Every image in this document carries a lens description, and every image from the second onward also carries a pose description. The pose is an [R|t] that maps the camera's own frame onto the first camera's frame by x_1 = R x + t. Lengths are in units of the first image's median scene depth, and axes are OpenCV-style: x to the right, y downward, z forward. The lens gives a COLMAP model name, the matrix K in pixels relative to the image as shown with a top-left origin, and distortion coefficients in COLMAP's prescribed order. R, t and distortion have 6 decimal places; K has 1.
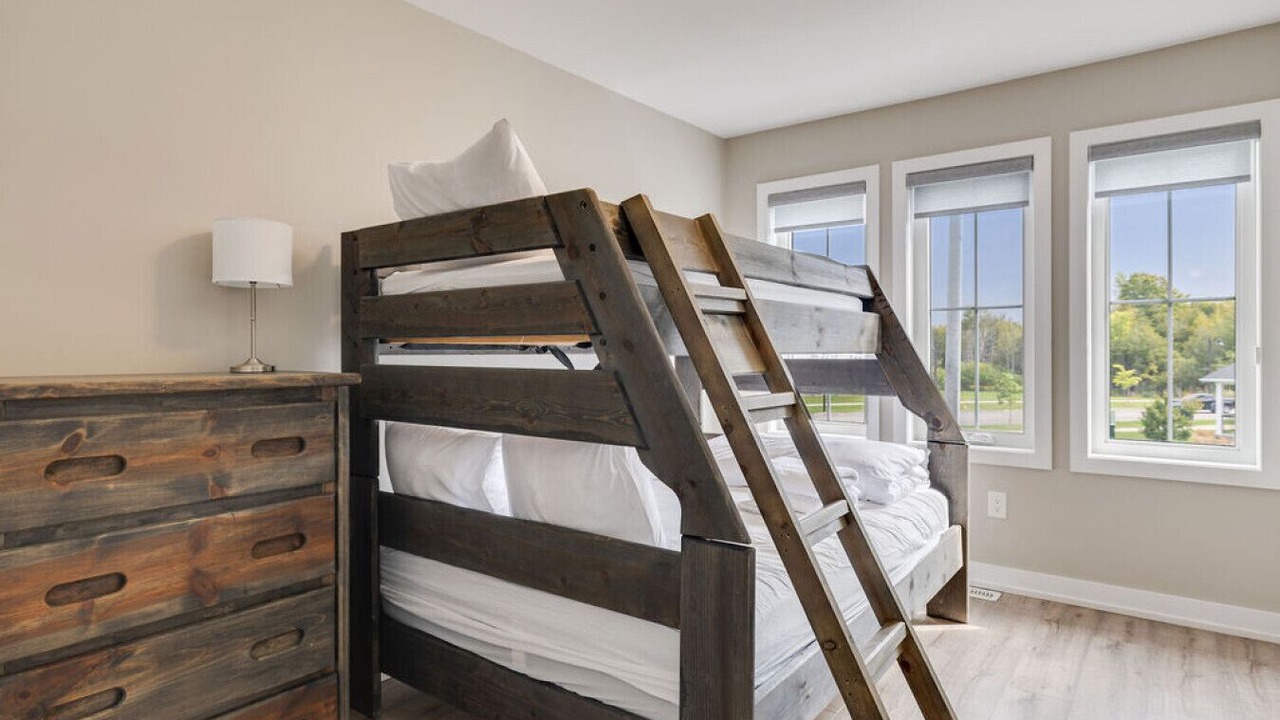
lens RADIAL K [[688.3, 0, 637.5], [0, 688.3, 351.6], [0, 0, 1]] dist [0.002714, -0.000789]
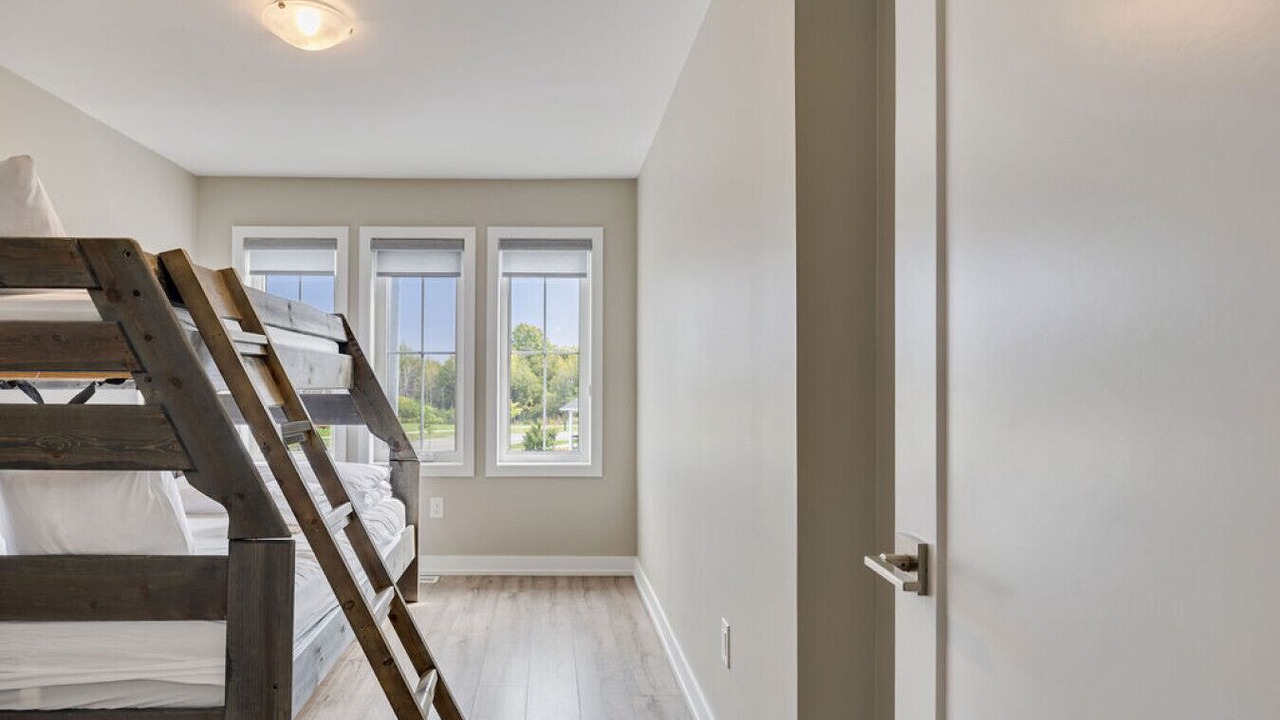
lens RADIAL K [[1055.7, 0, 640.0], [0, 1055.7, 360.0], [0, 0, 1]] dist [0.000963, 0.002218]
pose [[0.721244, 0.020172, 0.692387, -0.614011], [-0.004972, 0.999701, -0.023946, -0.007181], [-0.692663, 0.013828, 0.721129, -0.731644]]
